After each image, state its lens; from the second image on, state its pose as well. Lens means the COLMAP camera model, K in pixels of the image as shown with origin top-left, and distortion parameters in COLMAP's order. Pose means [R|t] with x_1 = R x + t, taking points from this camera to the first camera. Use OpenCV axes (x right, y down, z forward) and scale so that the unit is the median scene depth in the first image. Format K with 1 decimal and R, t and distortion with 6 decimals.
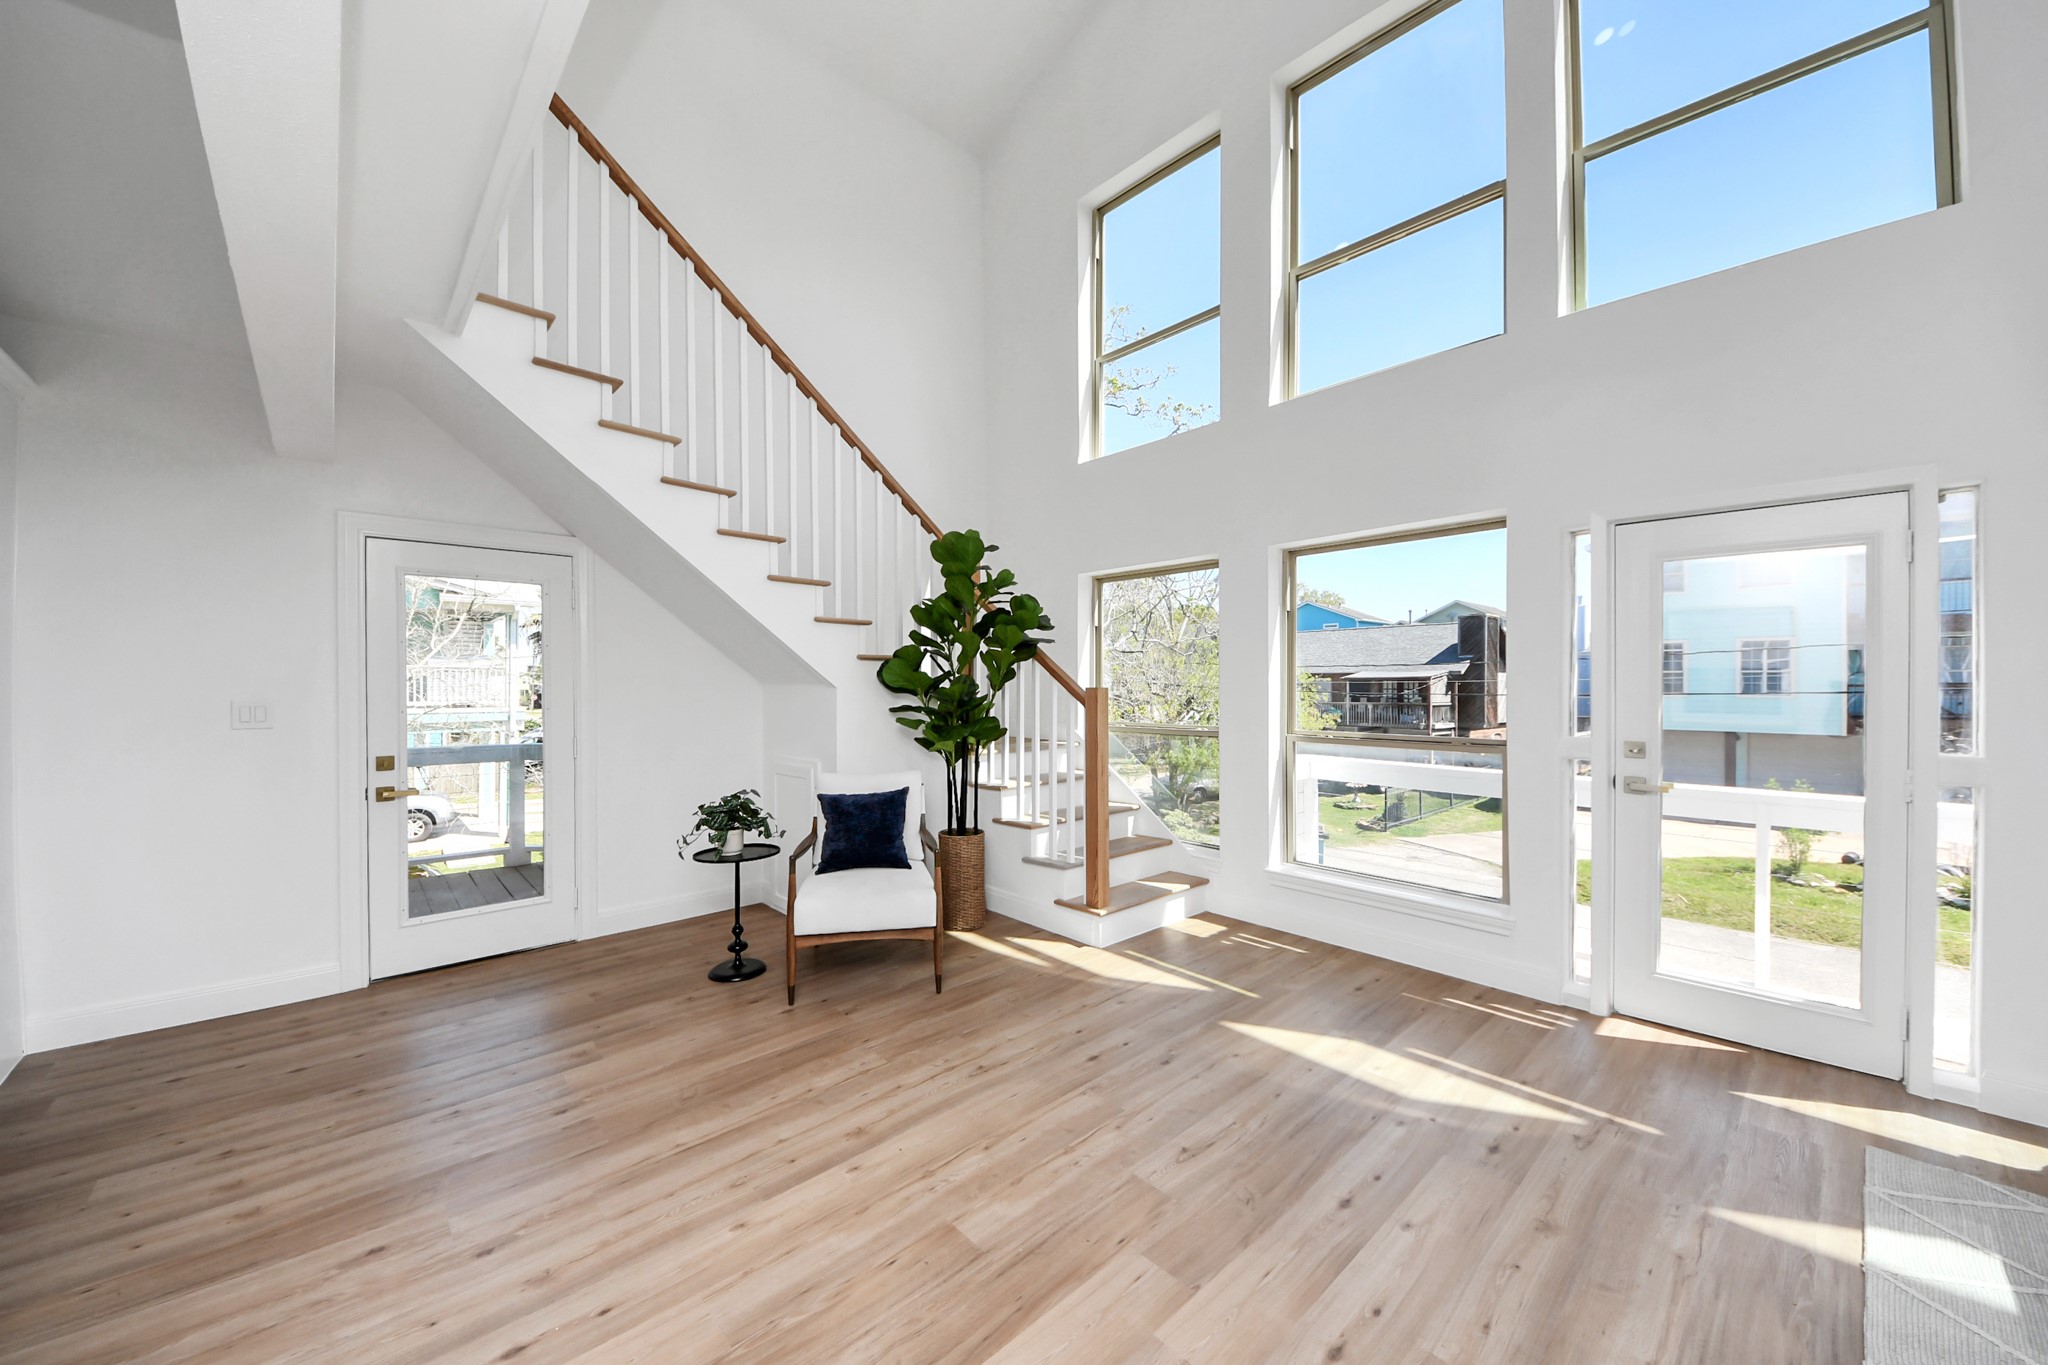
lens RADIAL K [[725.8, 0, 1032.7], [0, 725.8, 687.4], [0, 0, 1]] dist [-0.000942, -0.000158]
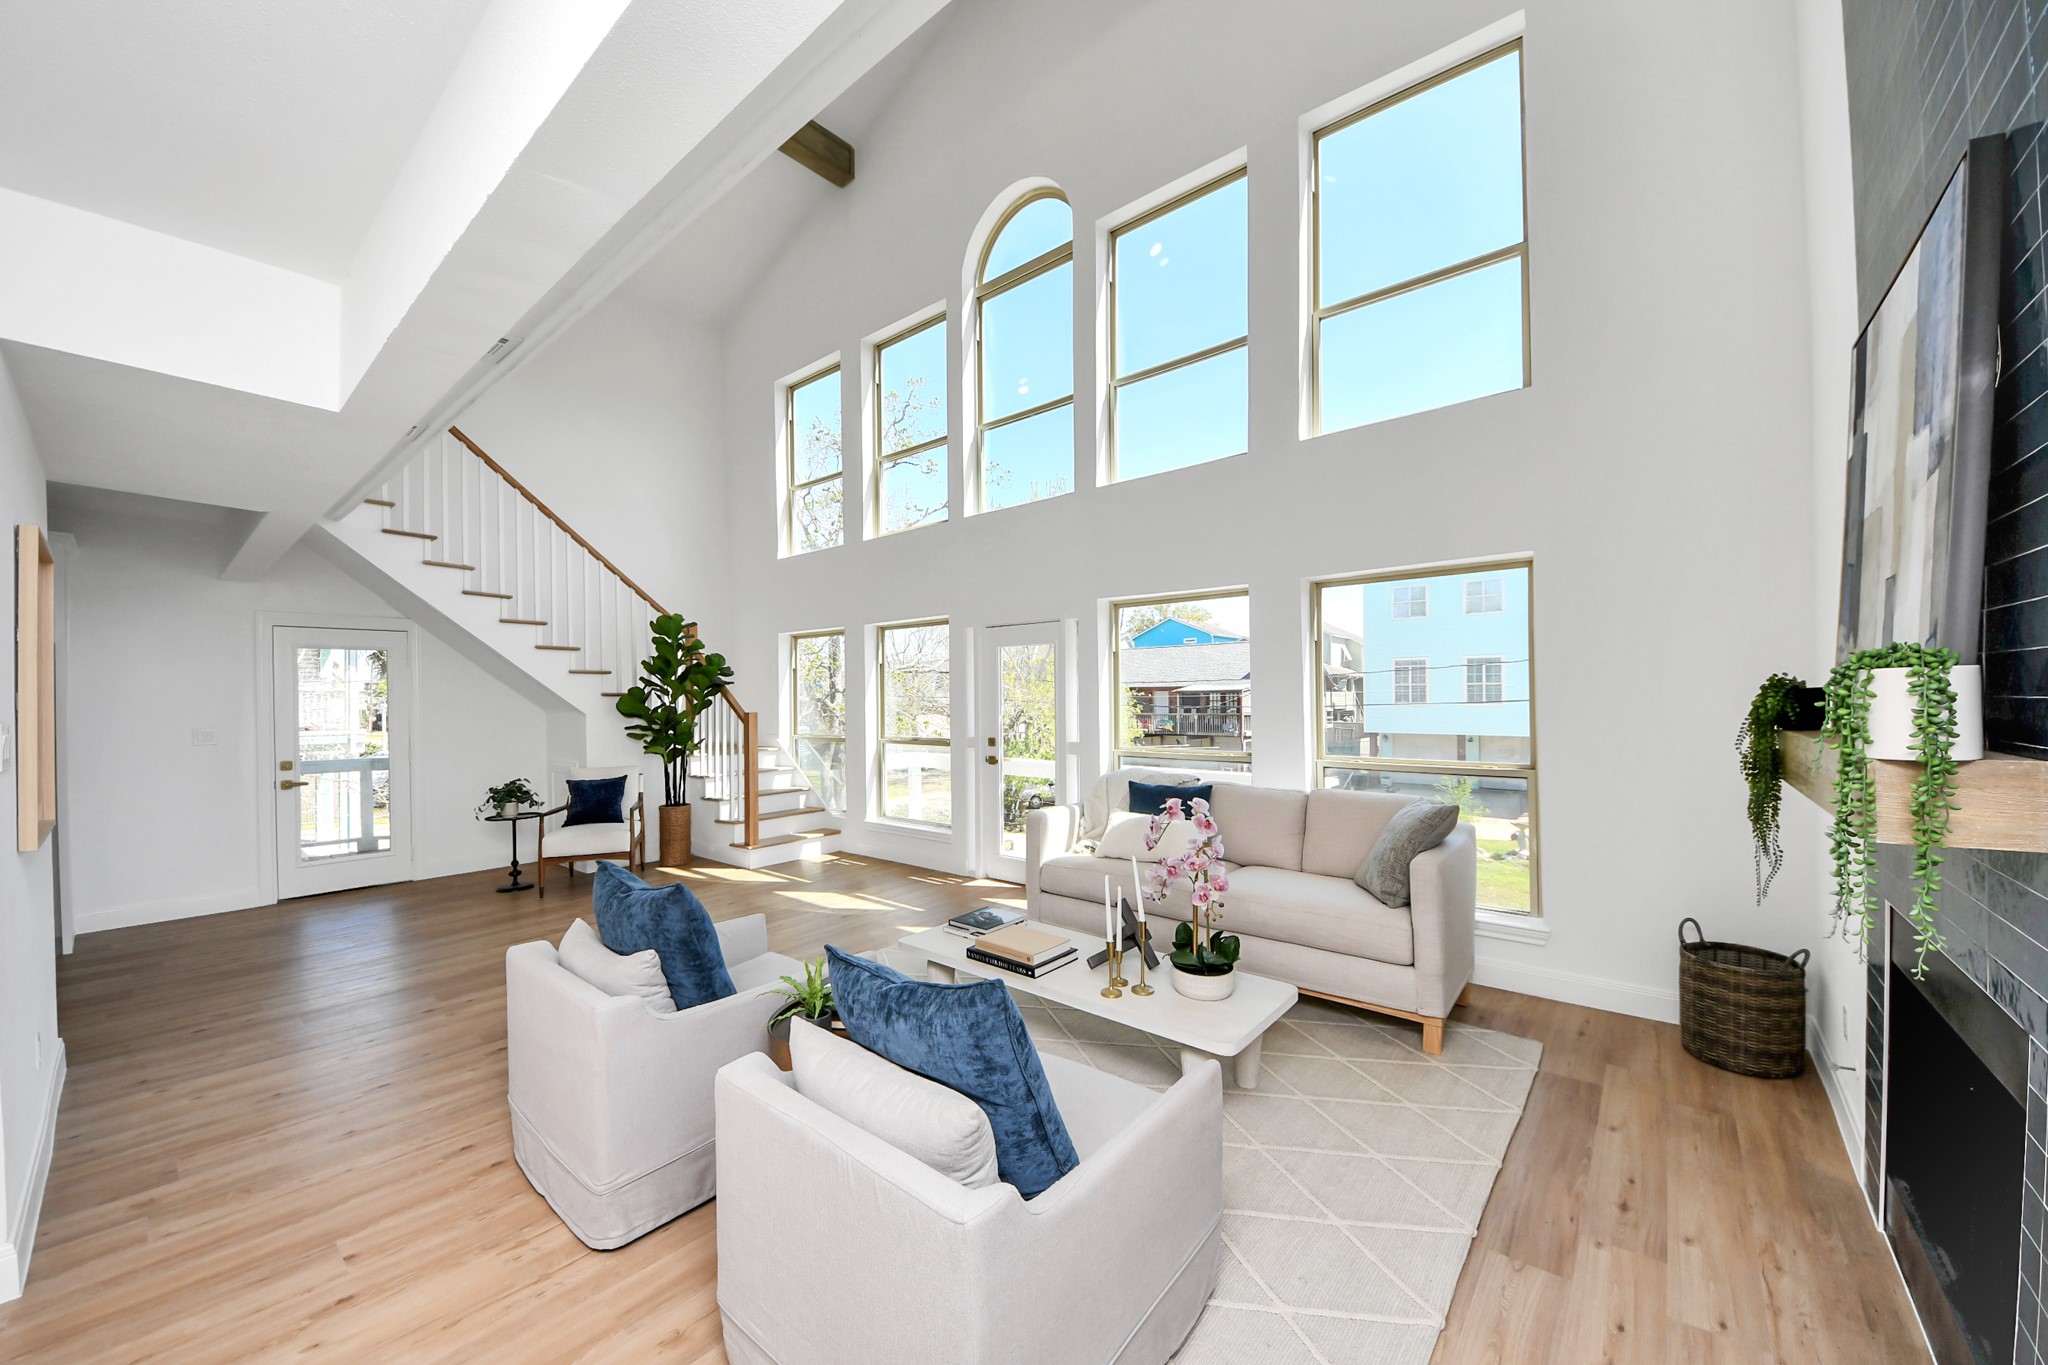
lens RADIAL K [[745.2, 0, 1014.0], [0, 745.2, 692.3], [0, 0, 1]] dist [-0.011423, -0.000256]
pose [[0.993610, -0.010990, 0.112335, 0.473110], [0.012238, 0.999871, -0.010428, -0.019699], [-0.112205, 0.011736, 0.993616, -0.709506]]
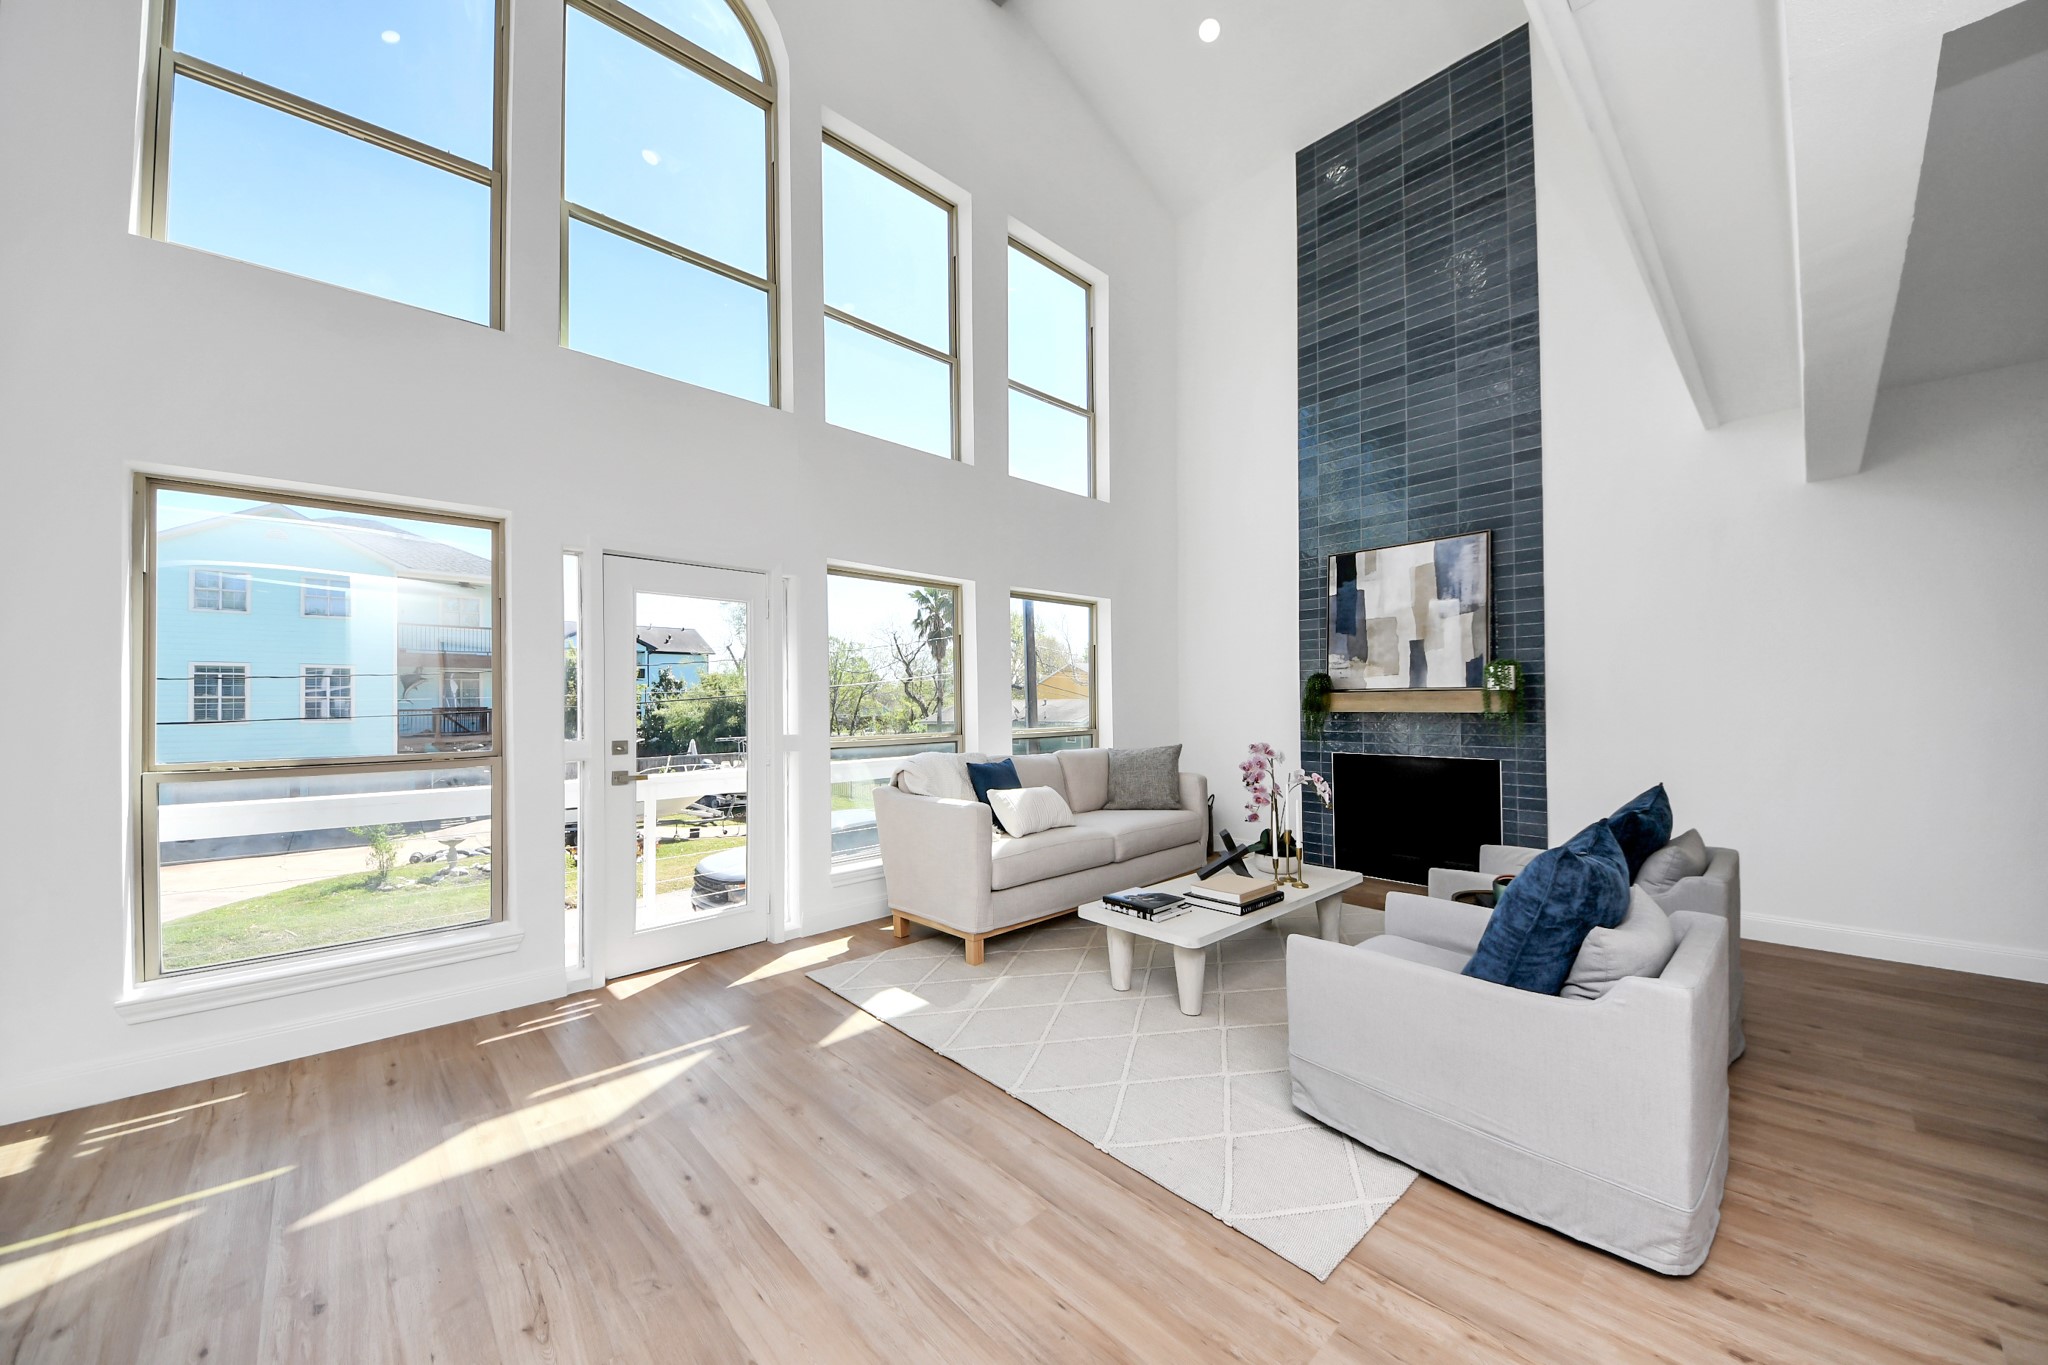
lens RADIAL K [[720.3, 0, 992.0], [0, 720.3, 698.6], [0, 0, 1]] dist [0.026465, -0.014883]
pose [[0.034944, 0.008976, 0.999349, -0.209856], [0.013553, 0.999863, -0.009454, 0.014942], [-0.999297, 0.013874, 0.034818, 0.222871]]
